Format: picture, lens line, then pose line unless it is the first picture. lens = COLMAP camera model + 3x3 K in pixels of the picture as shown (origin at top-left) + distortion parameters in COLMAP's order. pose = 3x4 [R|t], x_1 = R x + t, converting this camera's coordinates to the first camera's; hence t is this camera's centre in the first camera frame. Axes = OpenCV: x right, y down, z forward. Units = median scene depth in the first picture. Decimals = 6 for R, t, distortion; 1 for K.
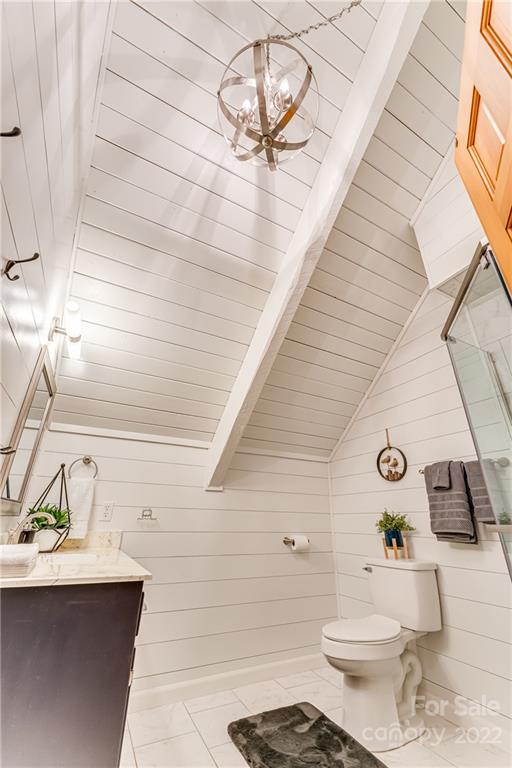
lens RADIAL K [[303.8, 0, 256.5], [0, 303.8, 384.1], [0, 0, 1]] dist [-0.000357, -0.000015]
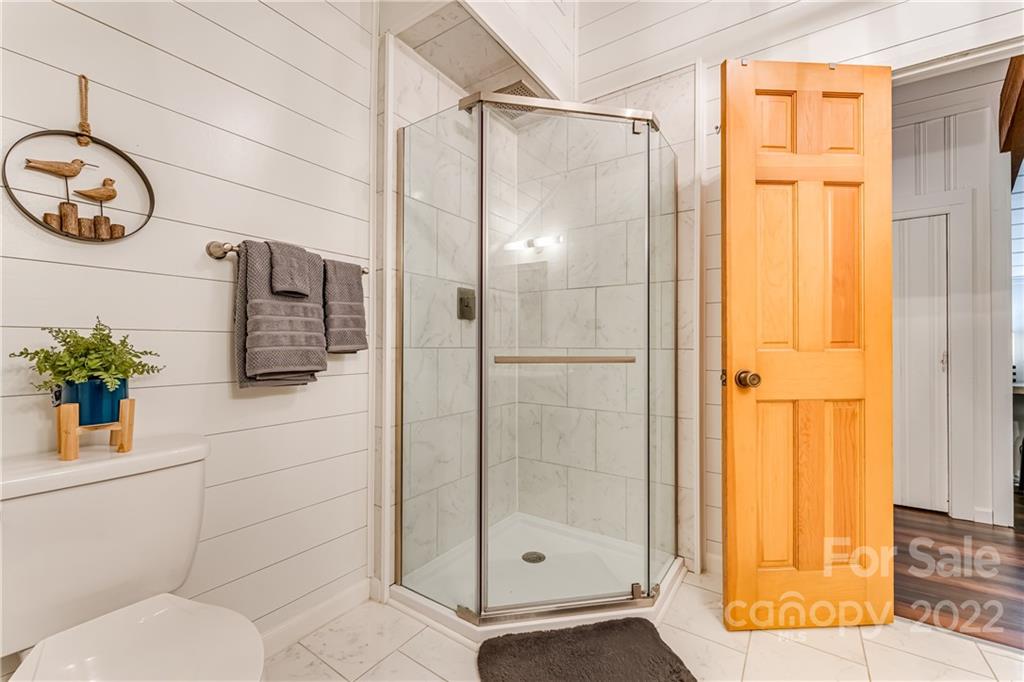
lens RADIAL K [[419.7, 0, 512.1], [0, 419.7, 343.4], [0, 0, 1]] dist [-0.000070, 0.000108]
pose [[-0.469144, -0.008287, 0.883083, -0.151171], [-0.368879, 0.910384, -0.187426, 0.336767], [-0.802392, -0.413680, -0.430158, 0.790349]]
